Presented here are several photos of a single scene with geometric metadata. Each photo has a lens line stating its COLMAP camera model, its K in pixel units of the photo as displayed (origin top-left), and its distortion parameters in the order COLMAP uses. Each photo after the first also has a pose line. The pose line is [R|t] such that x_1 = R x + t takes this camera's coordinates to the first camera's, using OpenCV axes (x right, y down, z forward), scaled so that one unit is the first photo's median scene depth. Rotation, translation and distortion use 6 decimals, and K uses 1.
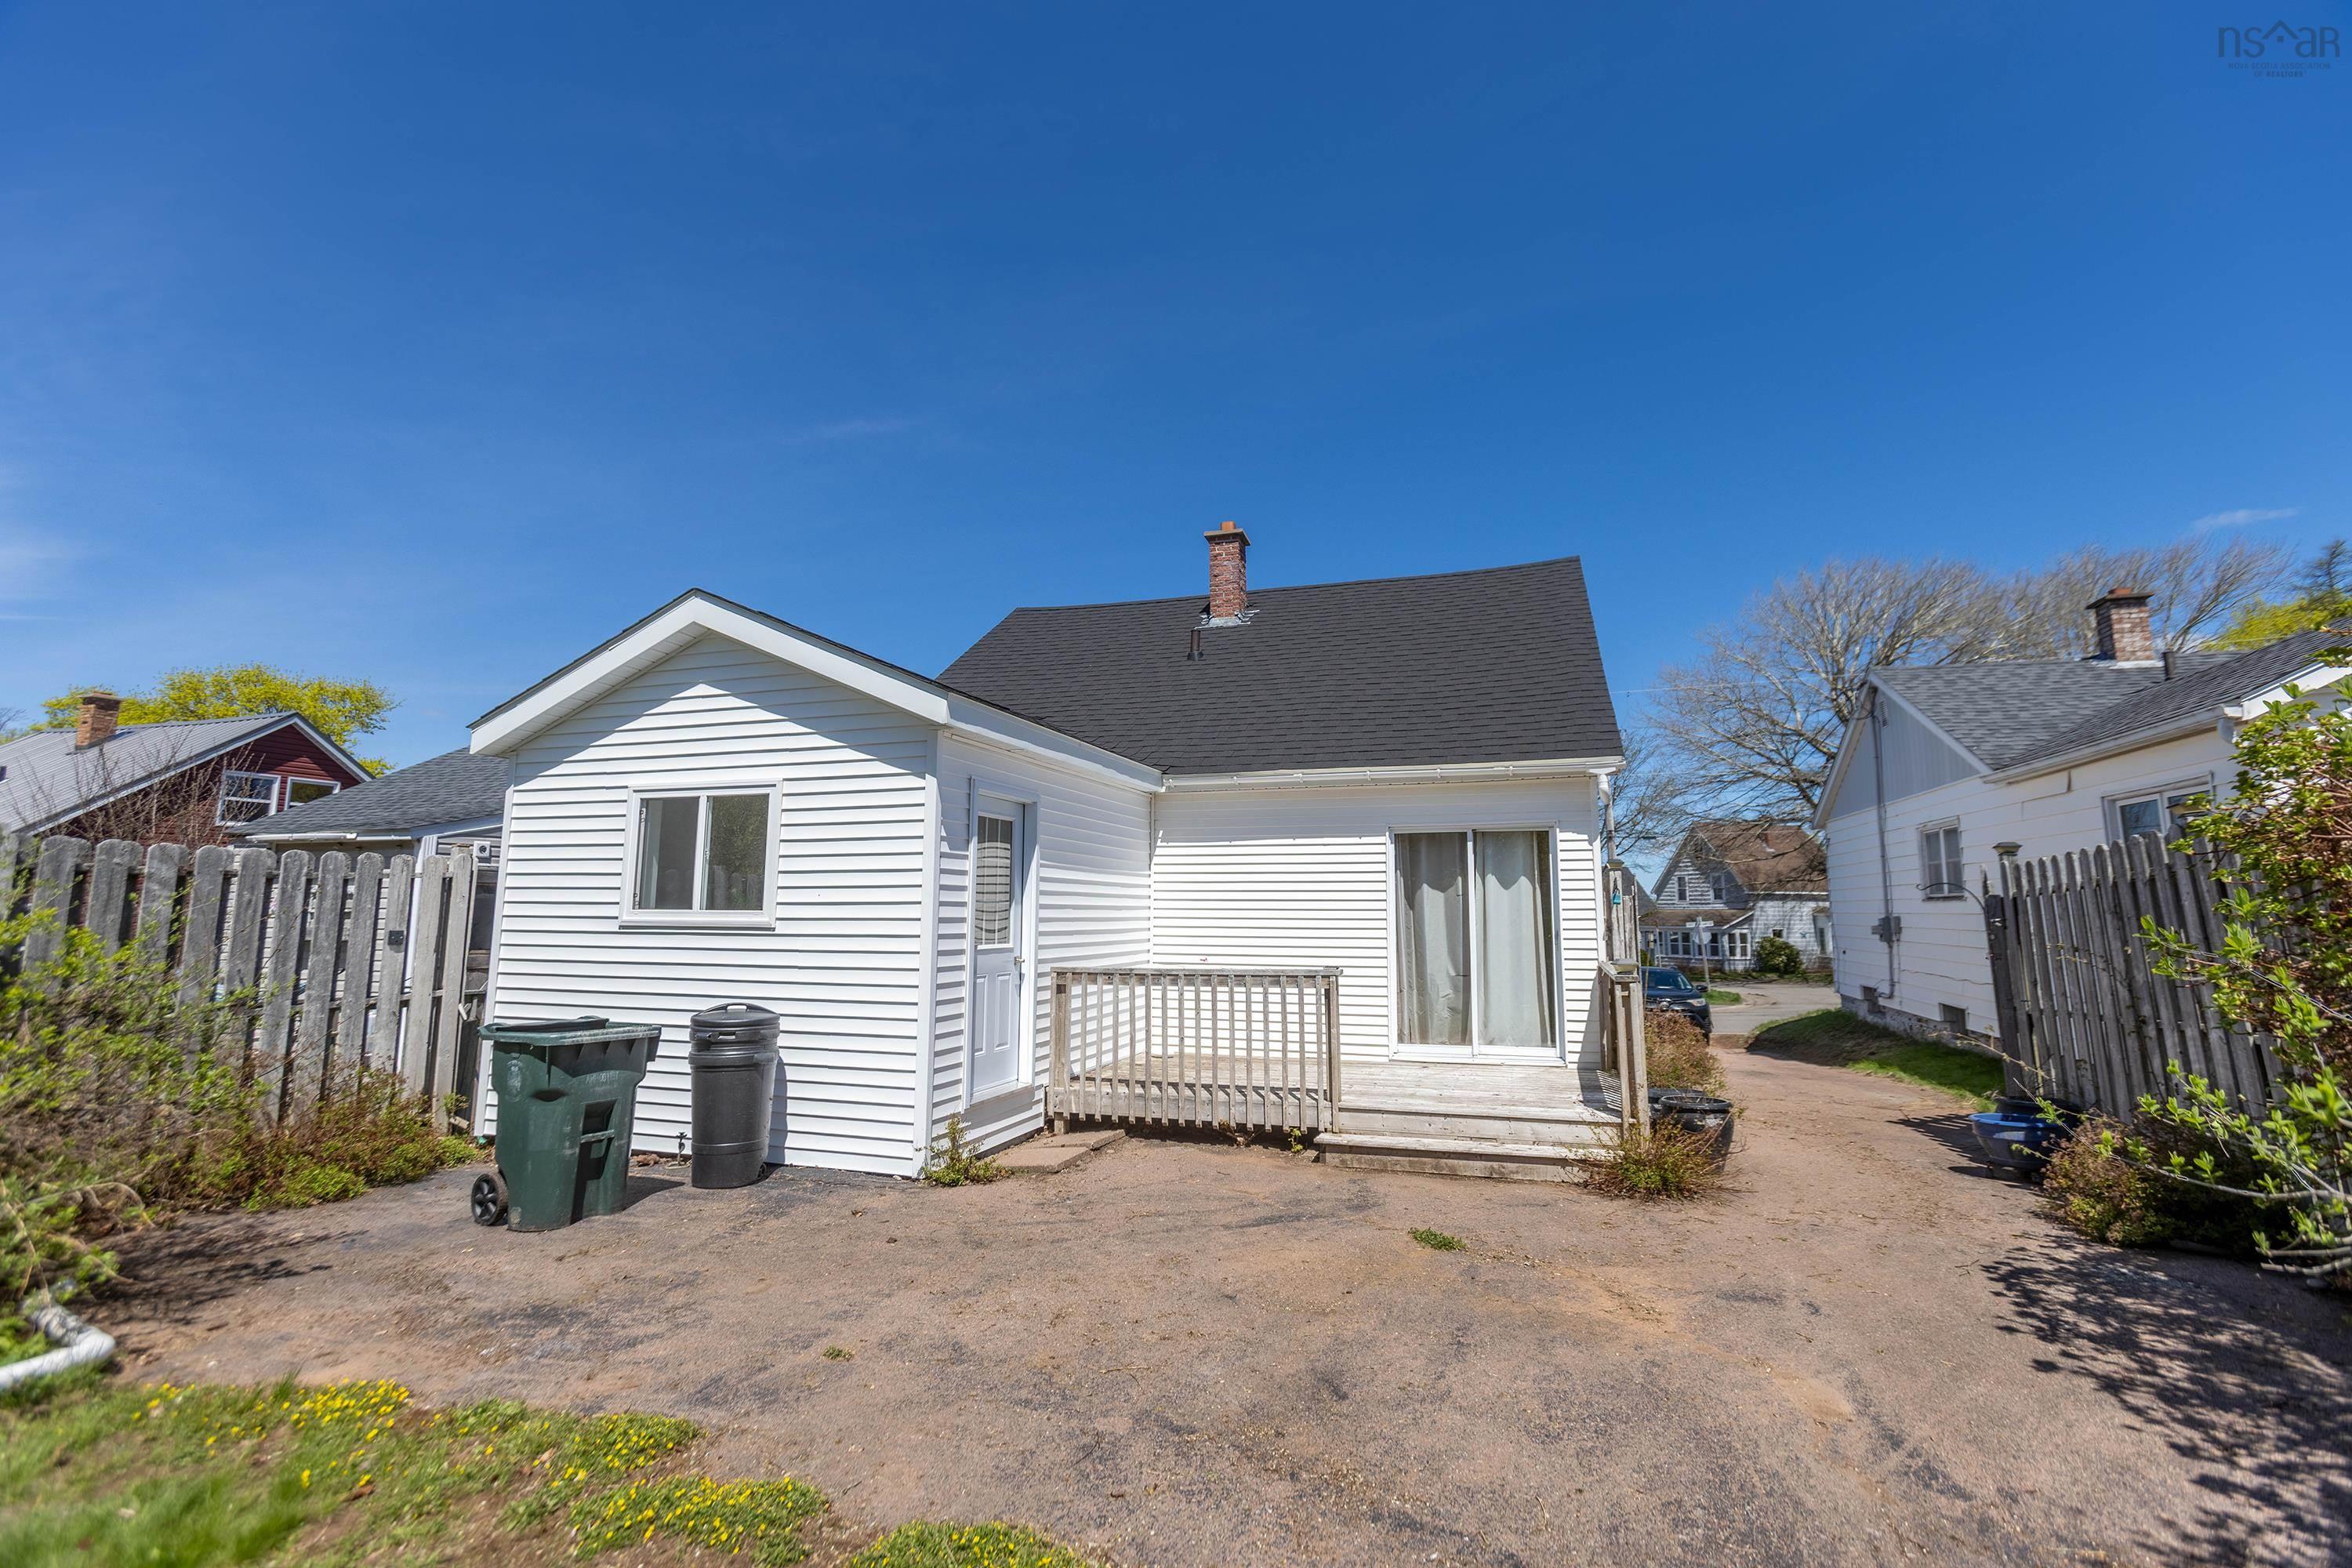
lens RADIAL K [[1035.6, 0, 1175.1], [0, 1035.6, 769.8], [0, 0, 1]] dist [-0.003184, 0.002149]
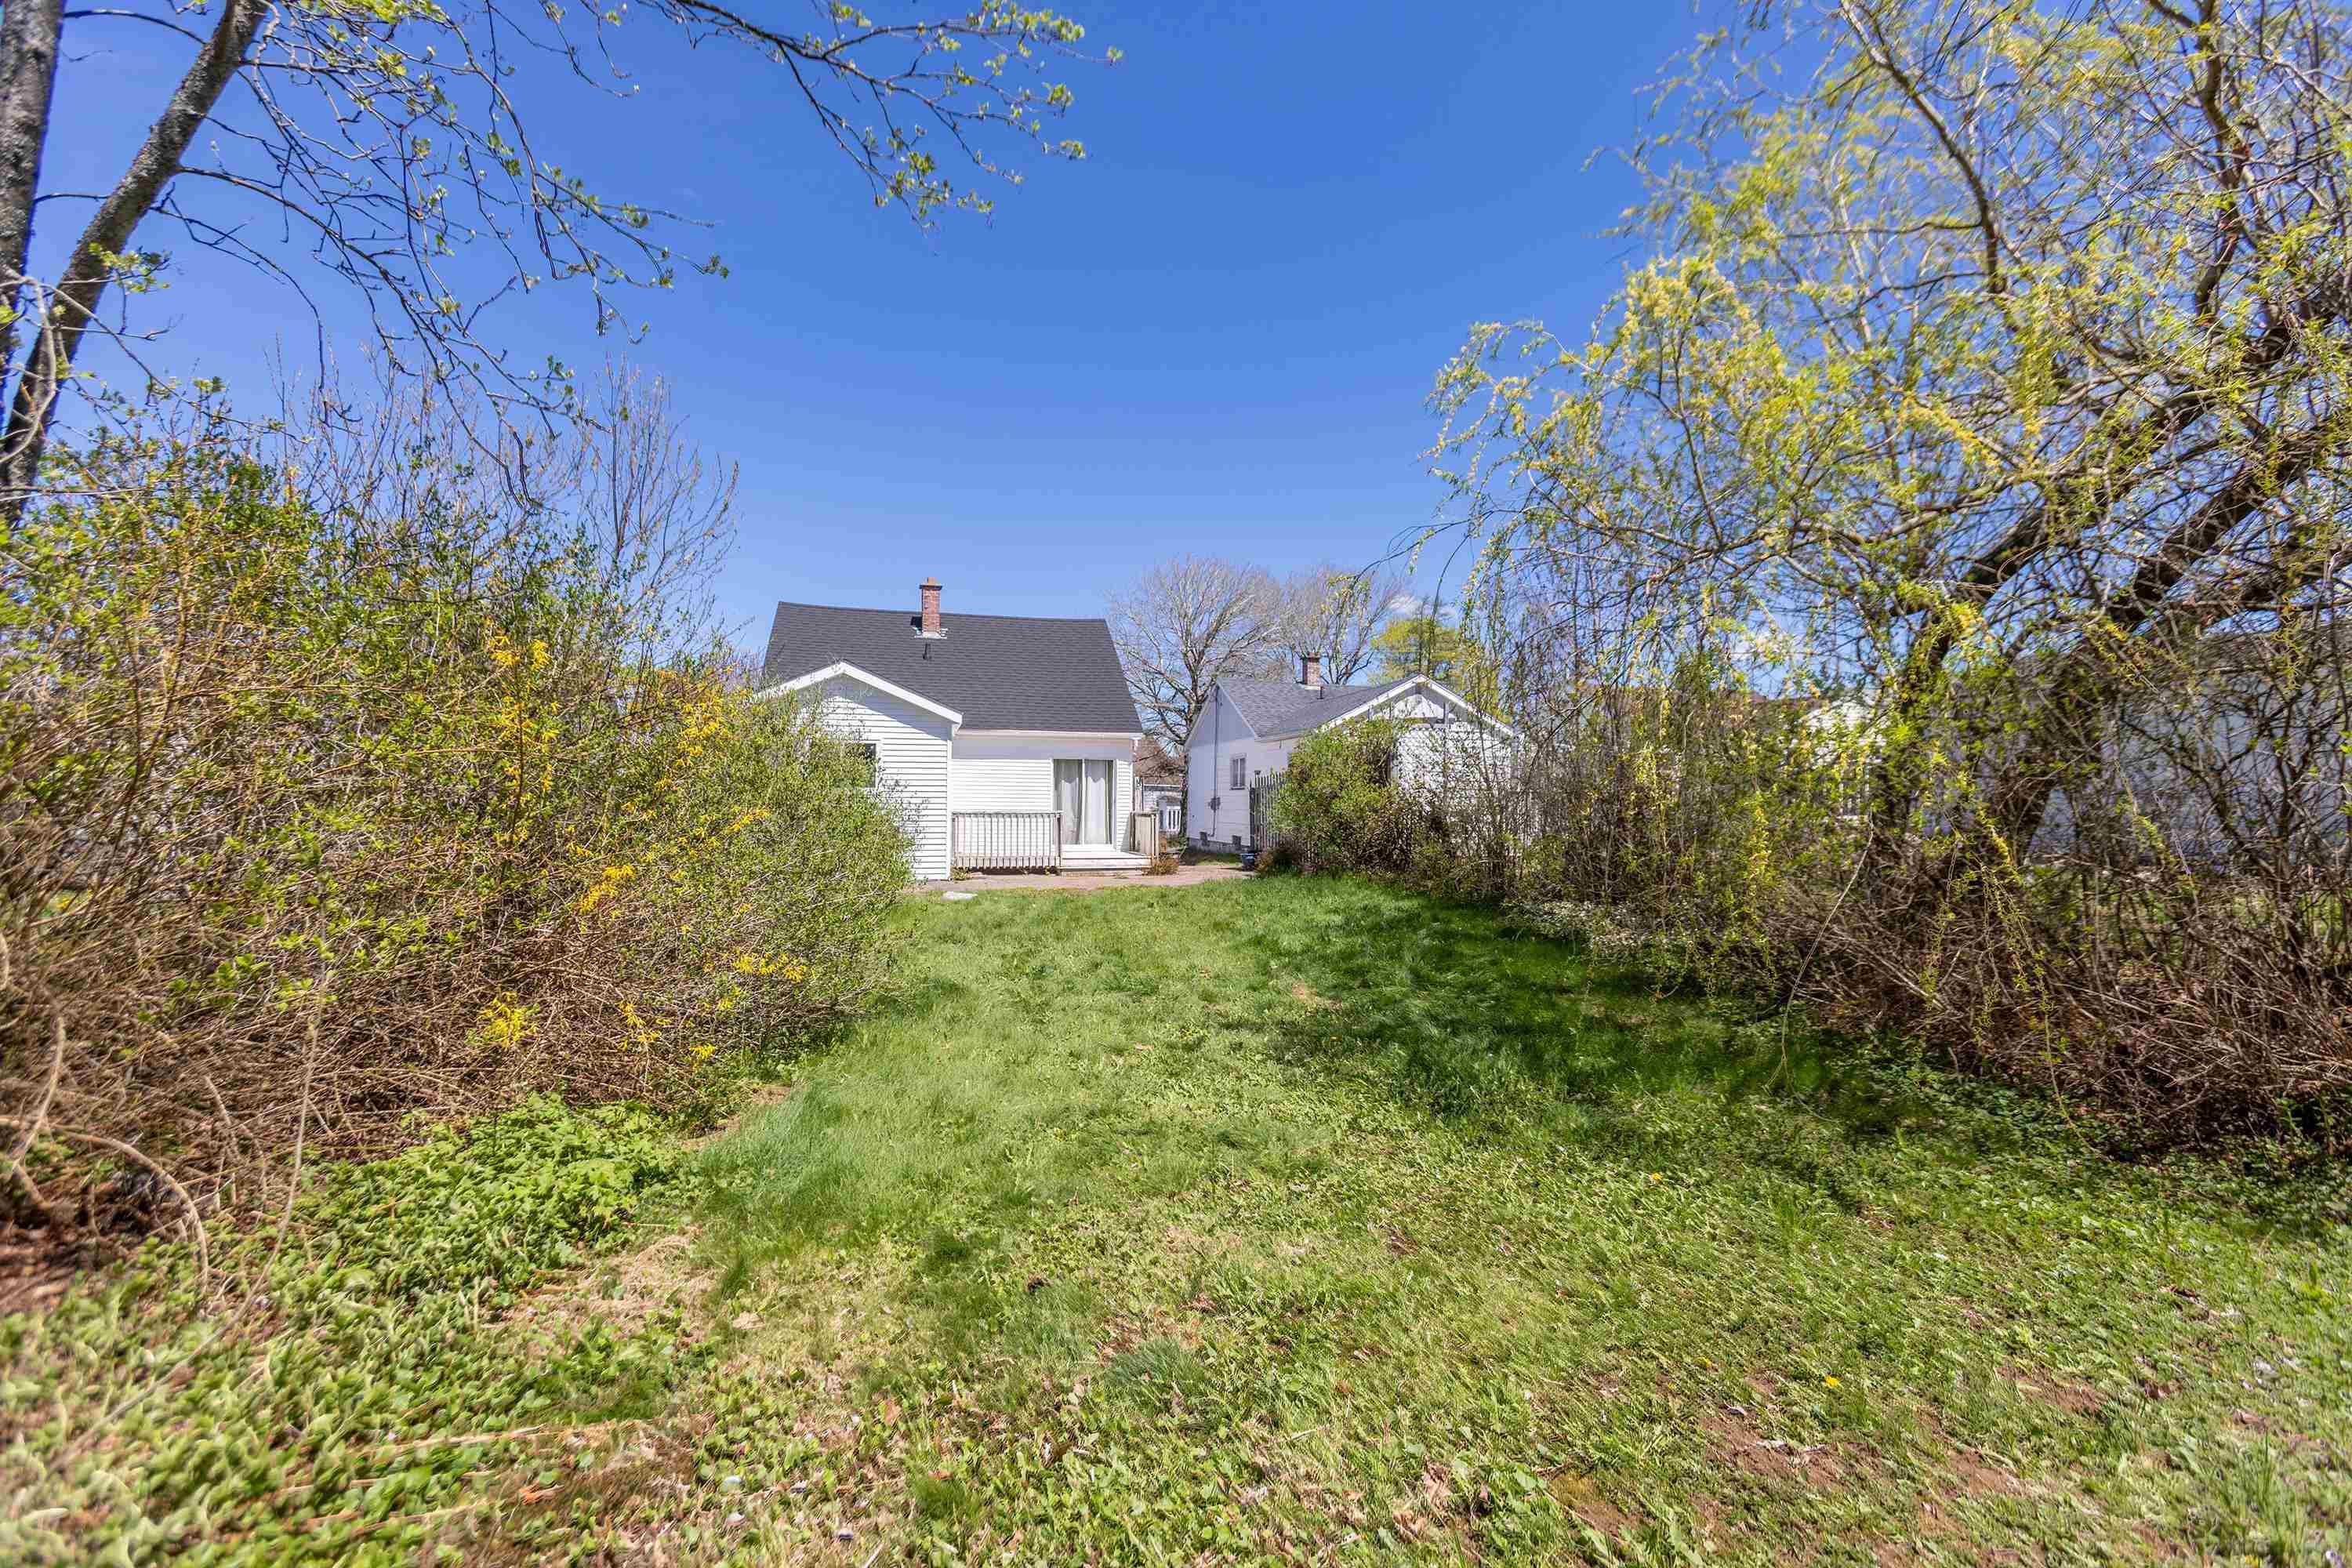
lens RADIAL K [[1035.6, 0, 1176.0], [0, 1035.6, 791.9], [0, 0, 1]] dist [-0.003184, 0.002149]
pose [[0.836317, 0.007789, 0.548190, -0.846959], [-0.077568, 0.991522, 0.104249, -0.131460], [-0.542731, -0.129707, 0.829831, -1.120536]]
